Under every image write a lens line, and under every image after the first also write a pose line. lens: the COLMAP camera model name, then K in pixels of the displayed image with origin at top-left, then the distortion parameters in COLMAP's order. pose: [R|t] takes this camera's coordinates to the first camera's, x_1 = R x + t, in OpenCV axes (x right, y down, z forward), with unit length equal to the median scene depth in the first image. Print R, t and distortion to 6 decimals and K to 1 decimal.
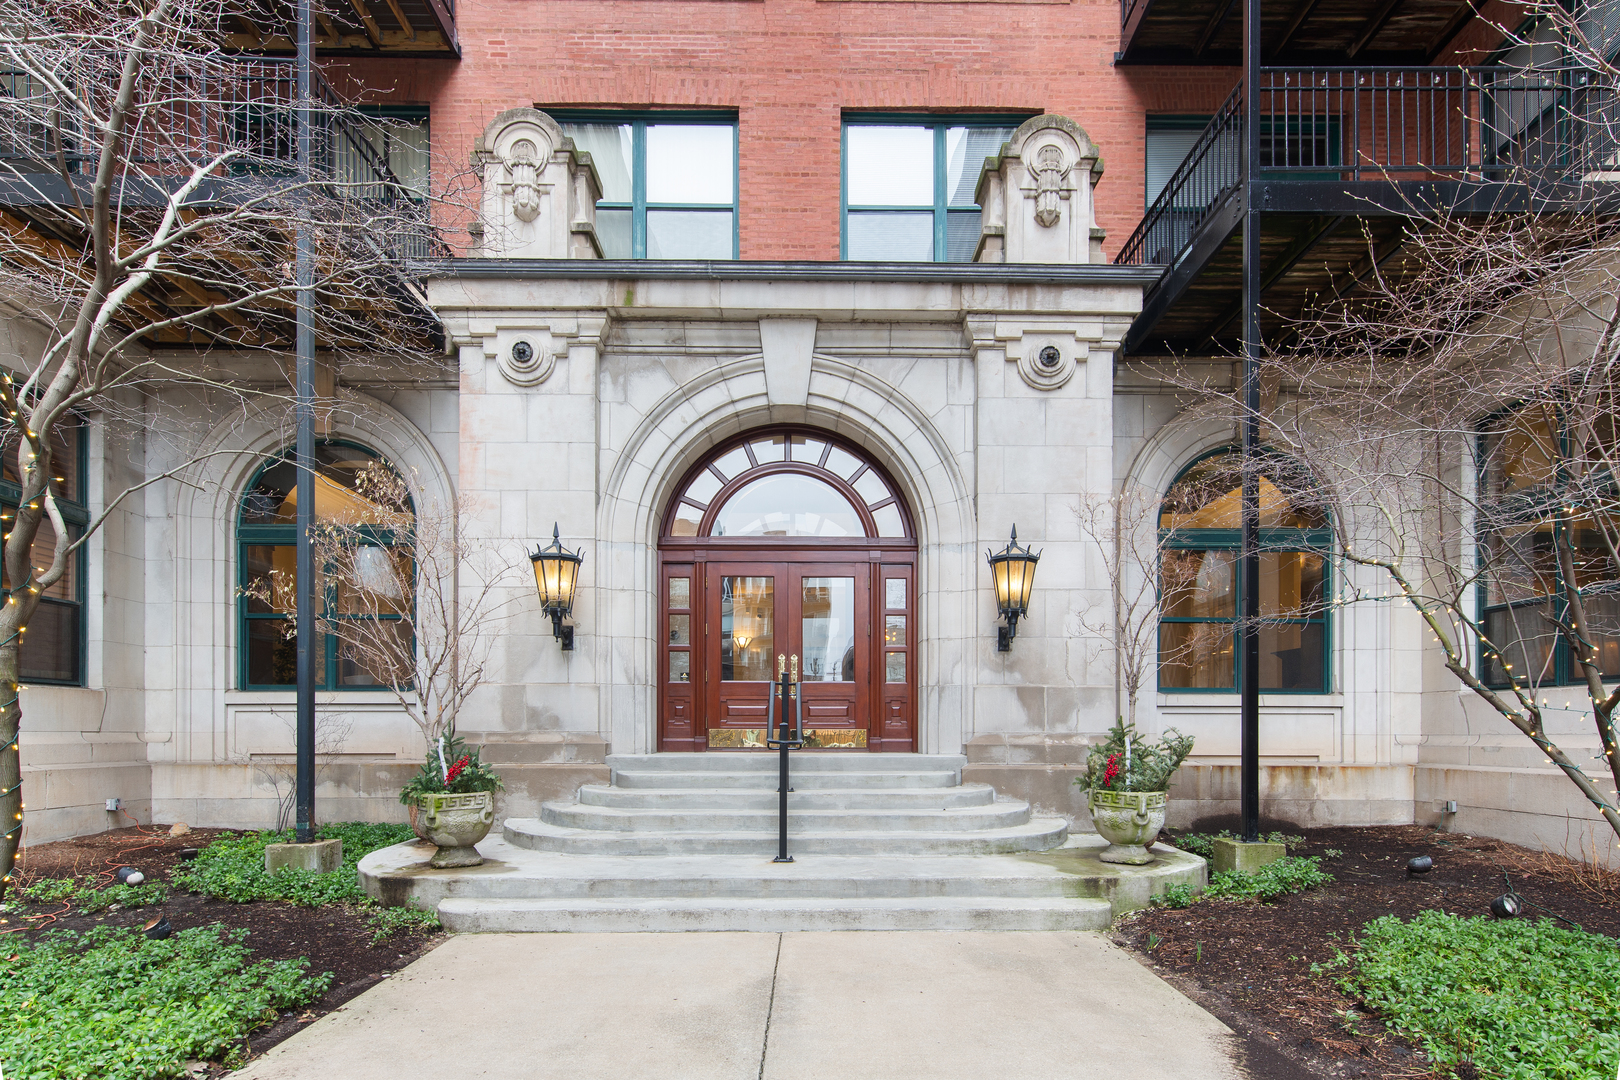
lens RADIAL K [[845.6, 0, 808.8], [0, 845.6, 543.0], [0, 0, 1]] dist [0.004341, 0.000125]
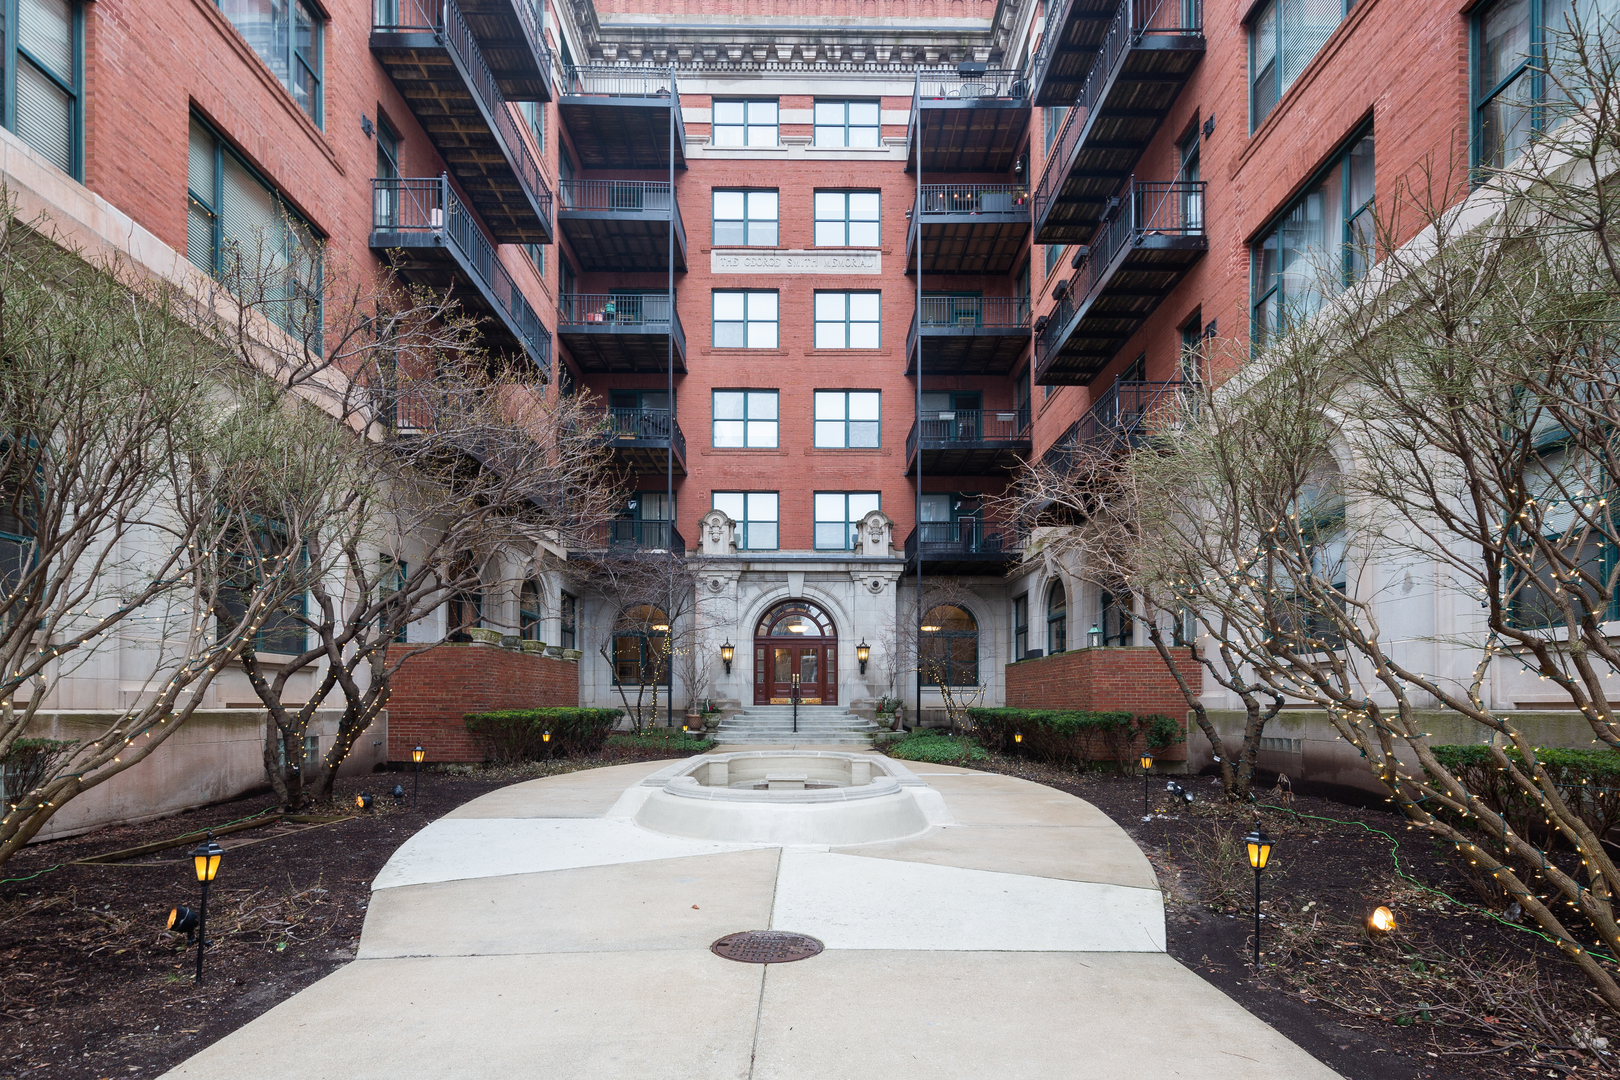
lens RADIAL K [[743.3, 0, 811.3], [0, 743.3, 538.8], [0, 0, 1]] dist [-0.000303, -0.000004]
pose [[0.999999, -0.001004, 0.001336, 0.030553], [0.001009, 0.999993, -0.003736, -0.379185], [-0.001333, 0.003738, 0.999992, -1.851176]]
